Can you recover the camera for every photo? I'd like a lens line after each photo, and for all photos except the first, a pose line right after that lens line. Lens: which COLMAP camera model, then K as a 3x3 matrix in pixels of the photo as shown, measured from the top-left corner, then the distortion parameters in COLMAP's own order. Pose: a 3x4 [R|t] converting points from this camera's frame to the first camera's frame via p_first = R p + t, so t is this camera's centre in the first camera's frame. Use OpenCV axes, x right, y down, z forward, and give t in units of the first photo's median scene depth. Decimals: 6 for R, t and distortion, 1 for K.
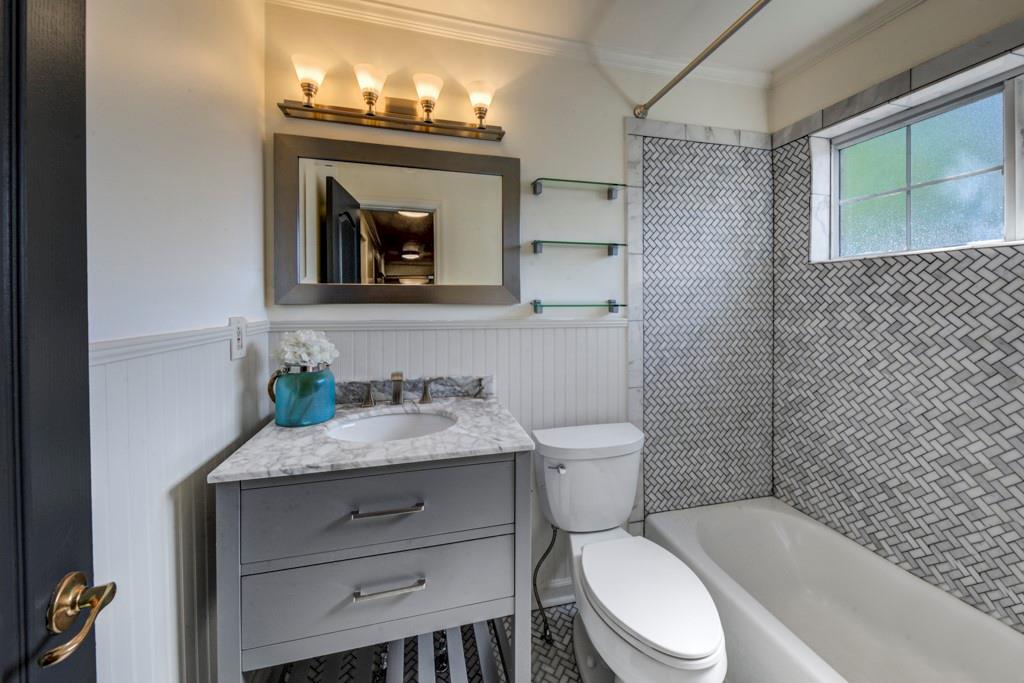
lens RADIAL K [[363.5, 0, 507.1], [0, 363.5, 304.1], [0, 0, 1]] dist [0.000877, 0.000054]
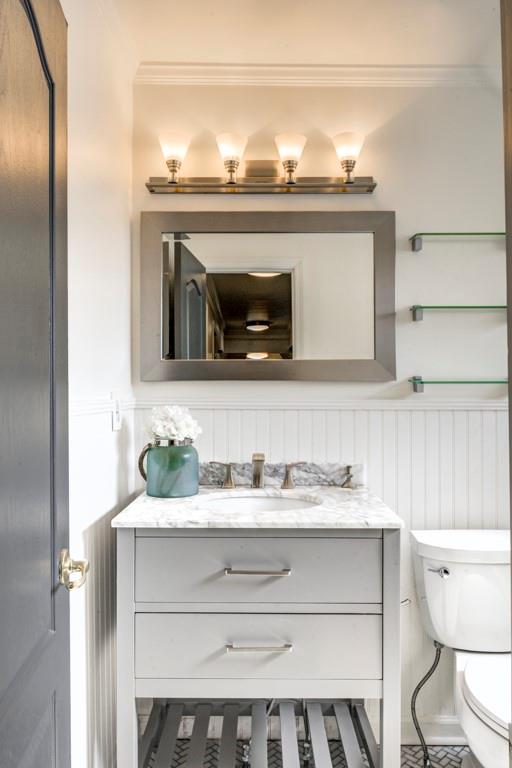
lens RADIAL K [[530.6, 0, 256.0], [0, 530.6, 384.0], [0, 0, 1]] dist [0.000259, -0.001131]
pose [[0.967315, -0.003812, -0.253551, 0.038327], [-0.001339, 0.999796, -0.020141, 0.036024], [0.253576, 0.019822, 0.967112, -0.317375]]
